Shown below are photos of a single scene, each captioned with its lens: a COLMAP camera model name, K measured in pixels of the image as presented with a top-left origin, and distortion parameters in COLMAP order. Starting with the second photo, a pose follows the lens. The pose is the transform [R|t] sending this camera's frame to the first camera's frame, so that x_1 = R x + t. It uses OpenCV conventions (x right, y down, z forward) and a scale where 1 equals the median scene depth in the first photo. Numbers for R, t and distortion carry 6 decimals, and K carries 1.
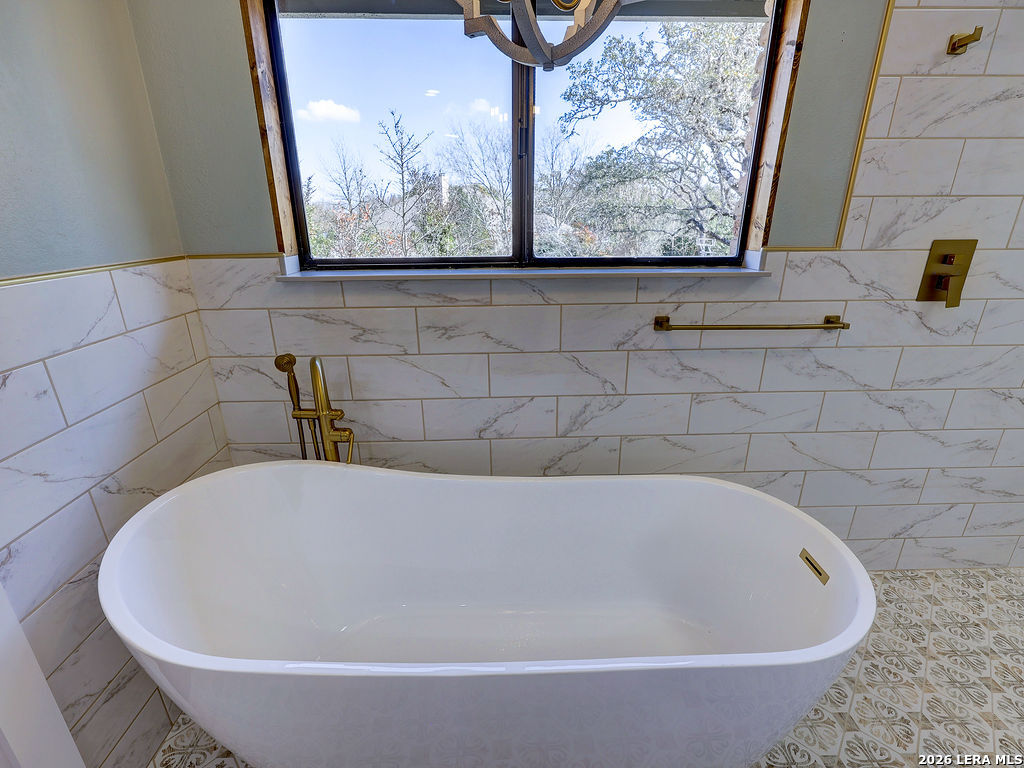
lens RADIAL K [[439.1, 0, 512.0], [0, 439.1, 384.0], [0, 0, 1]] dist [-0.010113, -0.000444]
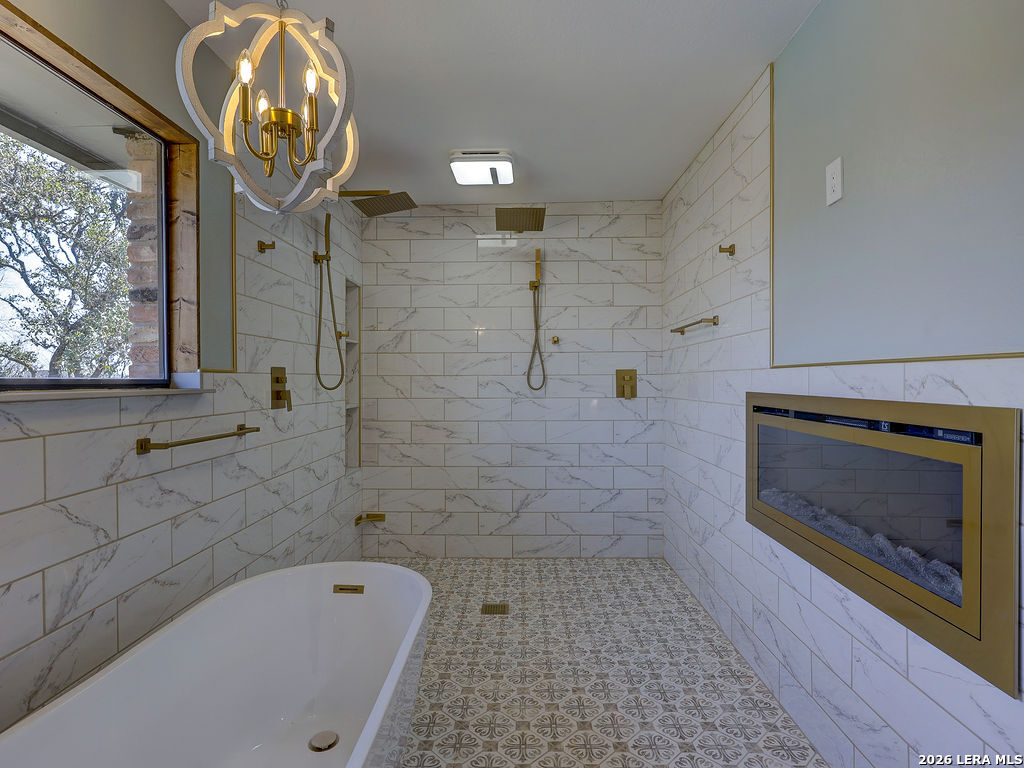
lens RADIAL K [[493.2, 0, 512.0], [0, 493.2, 384.0], [0, 0, 1]] dist [-0.000130, 0.000063]
pose [[0.071618, -0.010432, 0.997378, -0.599223], [0.333345, 0.942700, -0.014076, 0.008769], [-0.940081, 0.333479, 0.070991, 0.159391]]
